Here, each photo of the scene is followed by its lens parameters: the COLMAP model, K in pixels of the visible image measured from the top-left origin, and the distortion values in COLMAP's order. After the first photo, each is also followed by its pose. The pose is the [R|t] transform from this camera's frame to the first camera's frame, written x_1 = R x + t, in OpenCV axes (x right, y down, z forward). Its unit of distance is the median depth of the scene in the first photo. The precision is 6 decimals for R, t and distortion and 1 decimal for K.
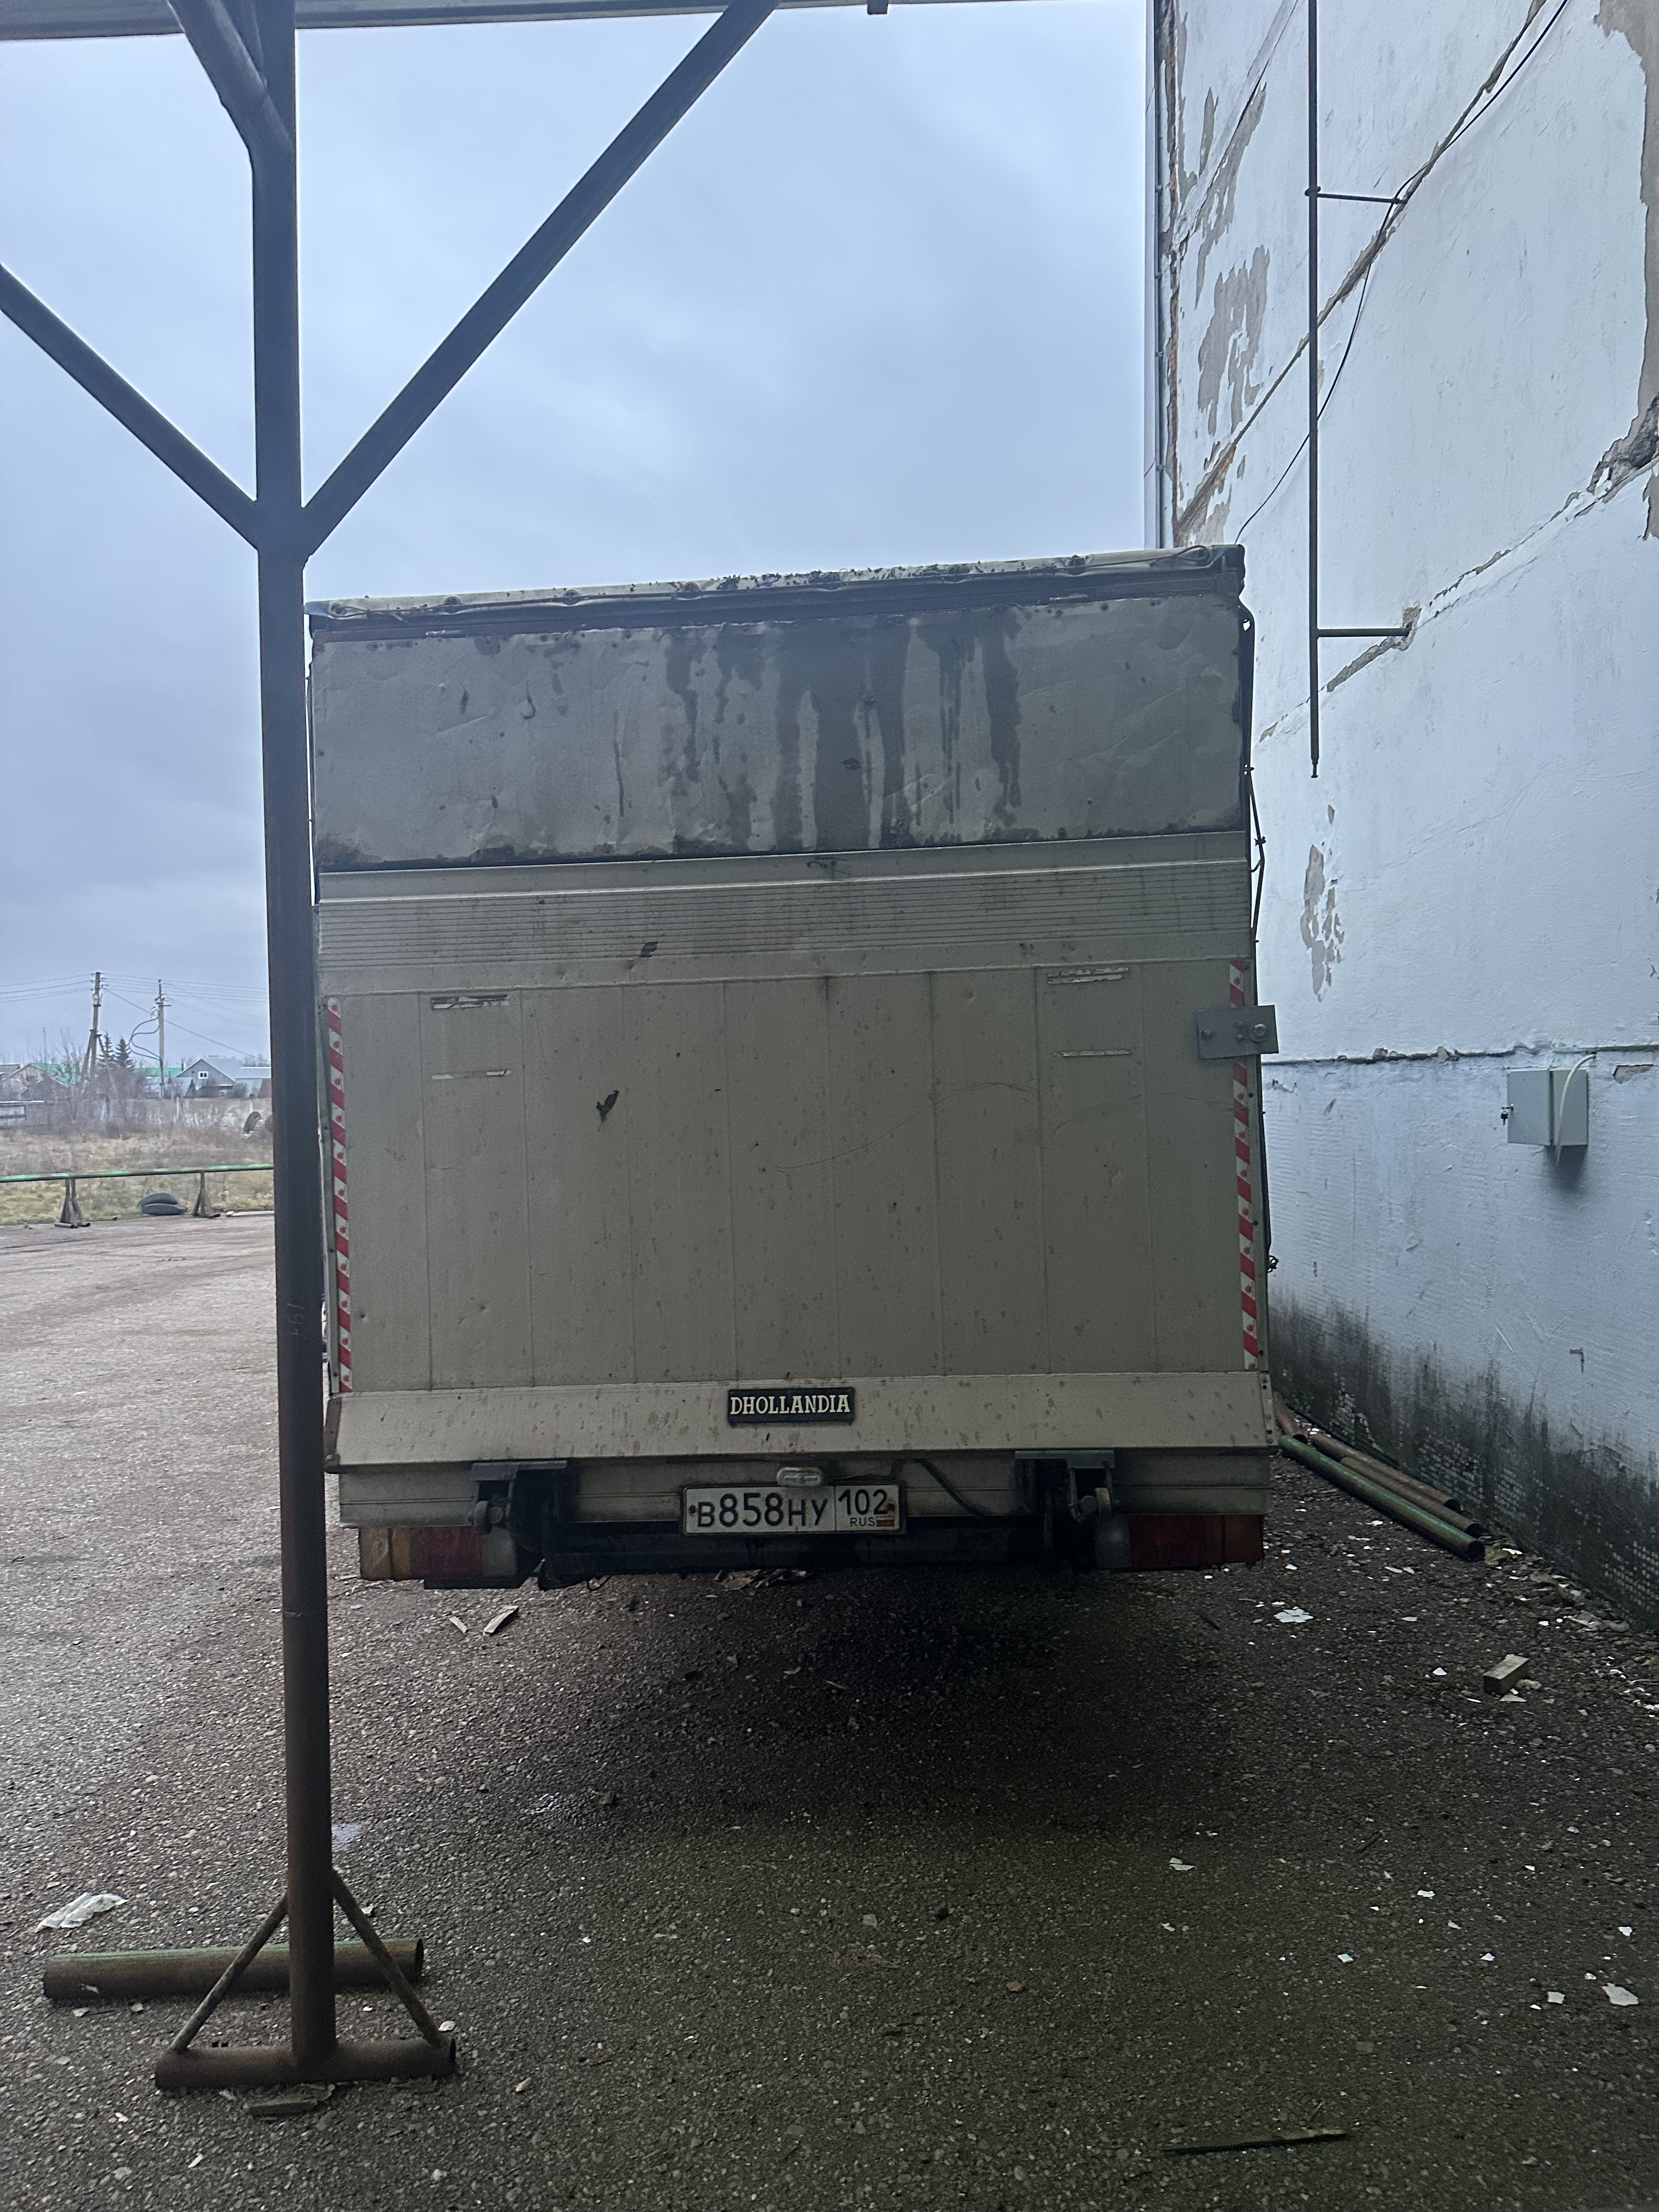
lens RADIAL K [[1525.9, 0, 769.2], [0, 1525.9, 1132.2], [0, 0, 1]] dist [0.145719, -0.181887]
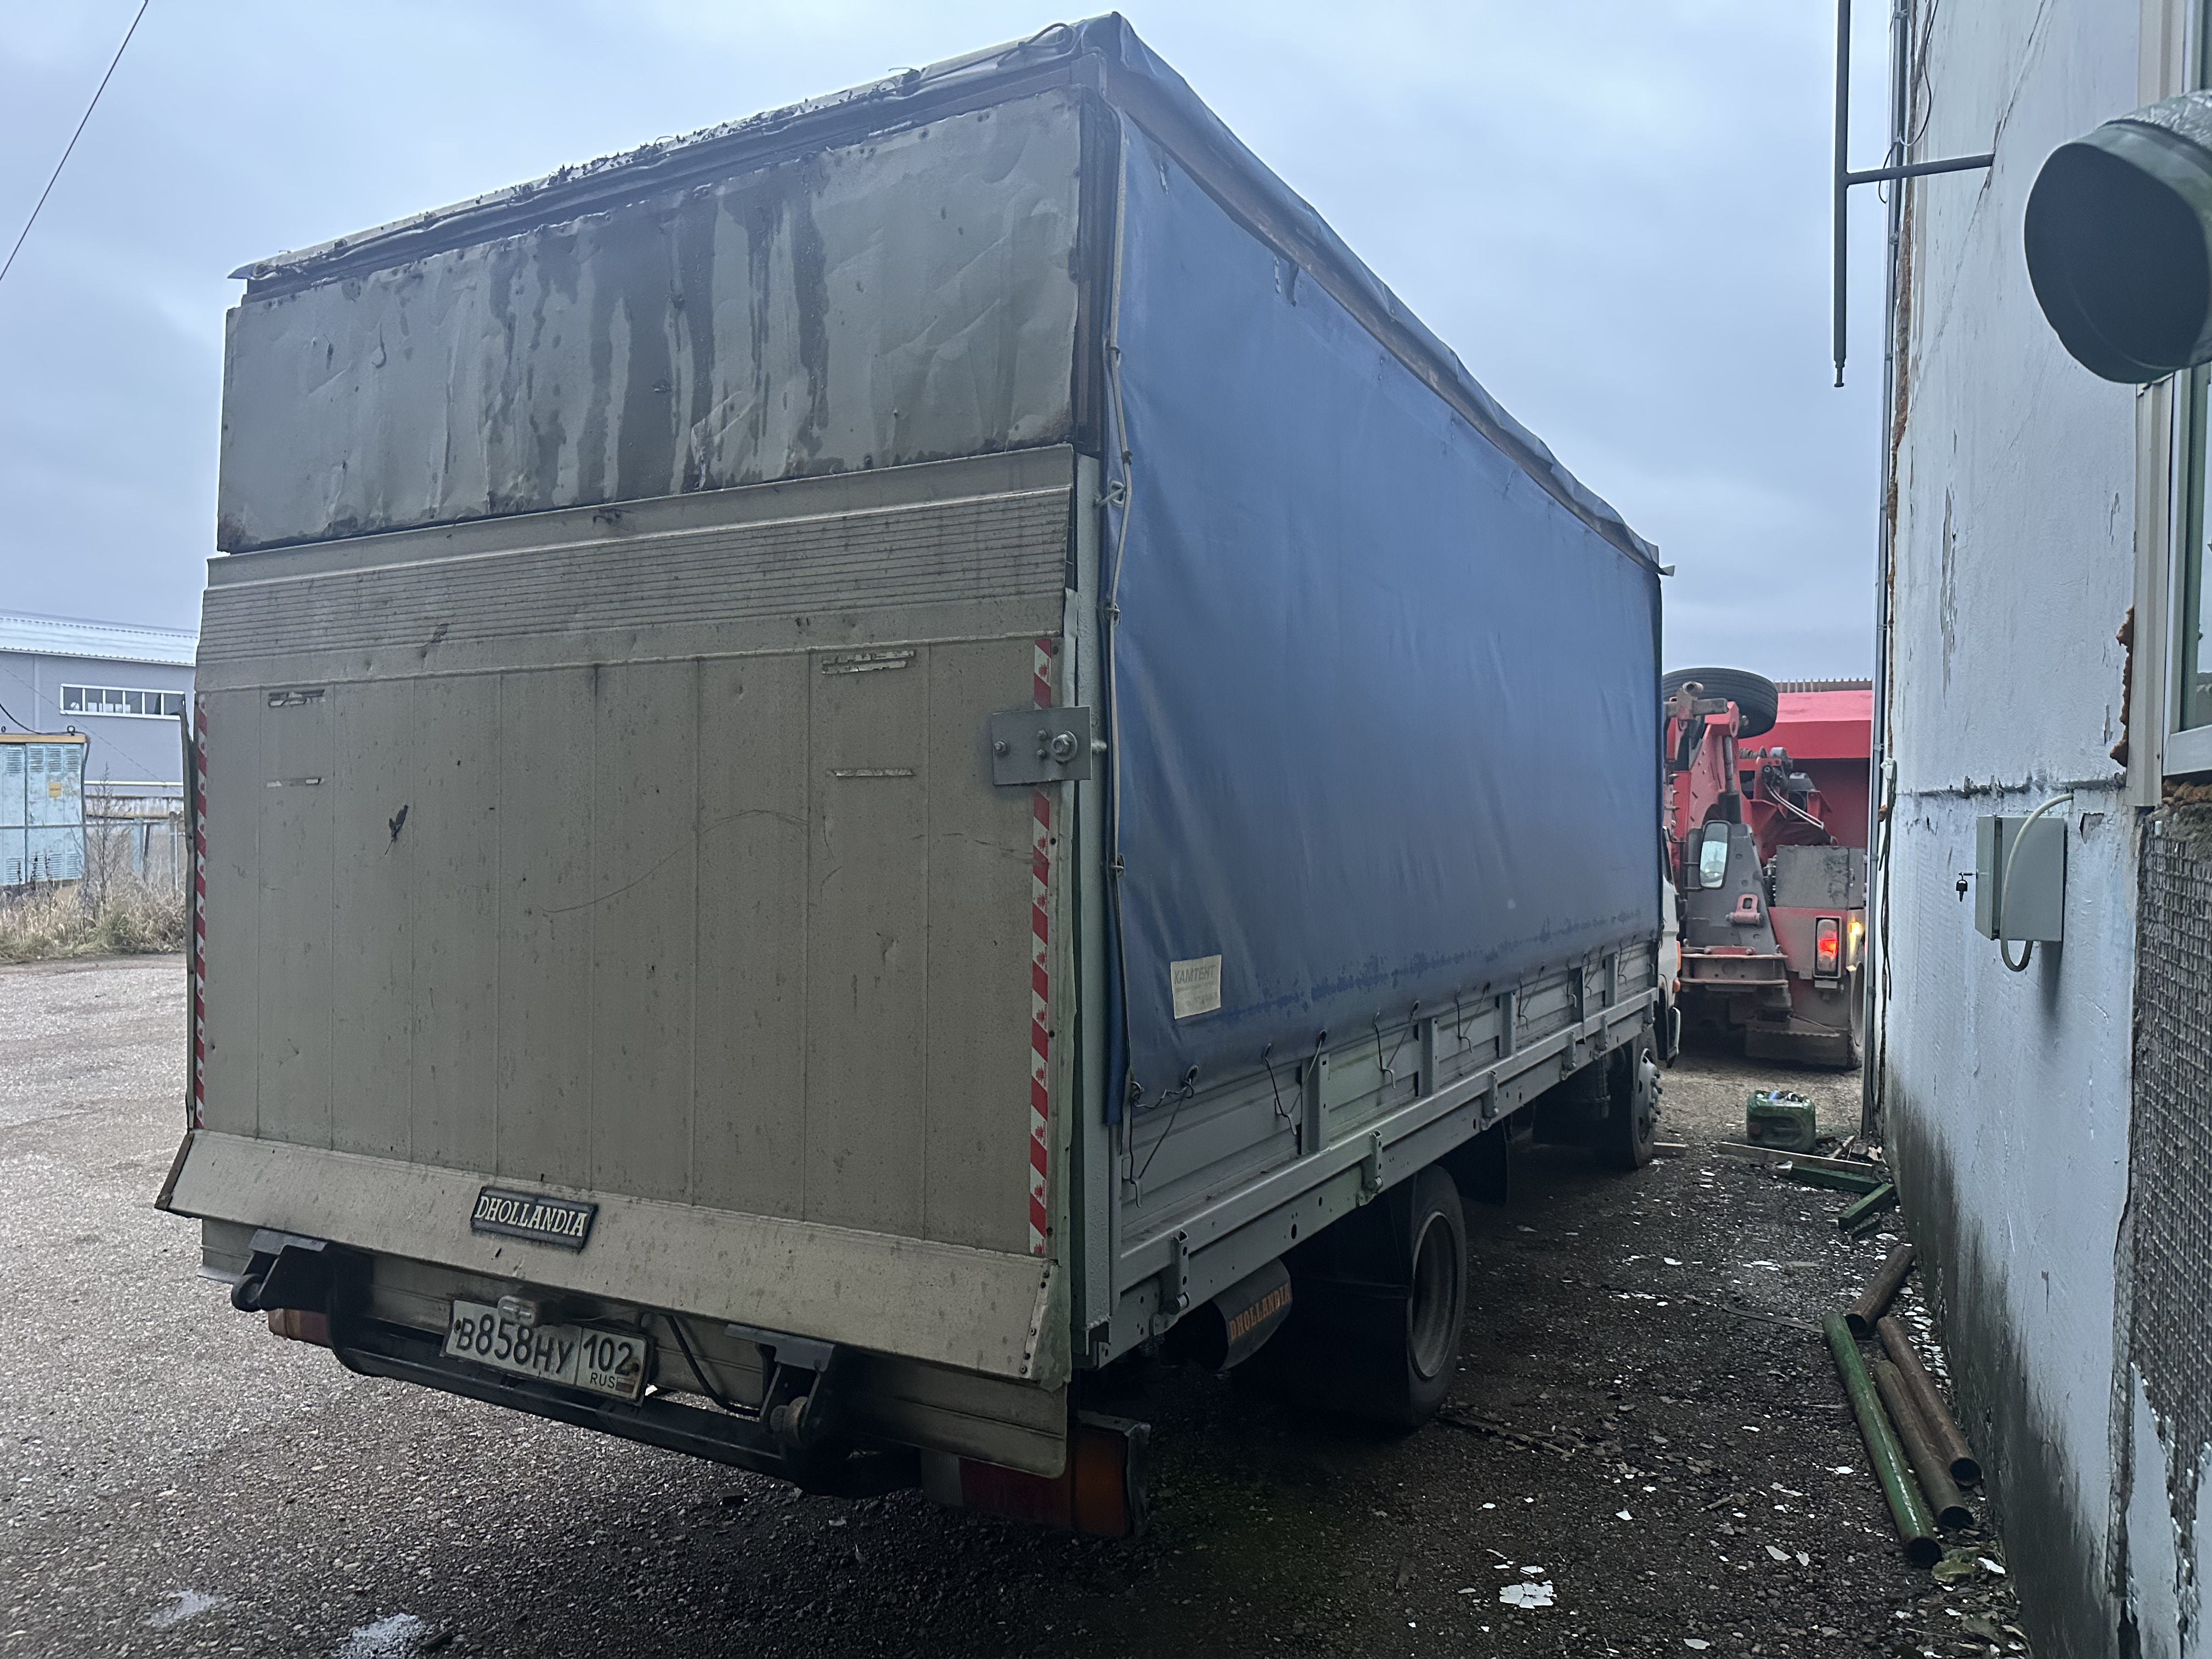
lens RADIAL K [[1495.5, 0, 1303.0], [0, 1495.5, 830.4], [0, 0, 1]] dist [0.087342, -0.105830]
pose [[0.902253, 0.036878, -0.429627, 0.676352], [-0.034065, 0.999318, 0.014239, -0.041284], [0.429859, 0.001788, 0.902894, 0.459813]]
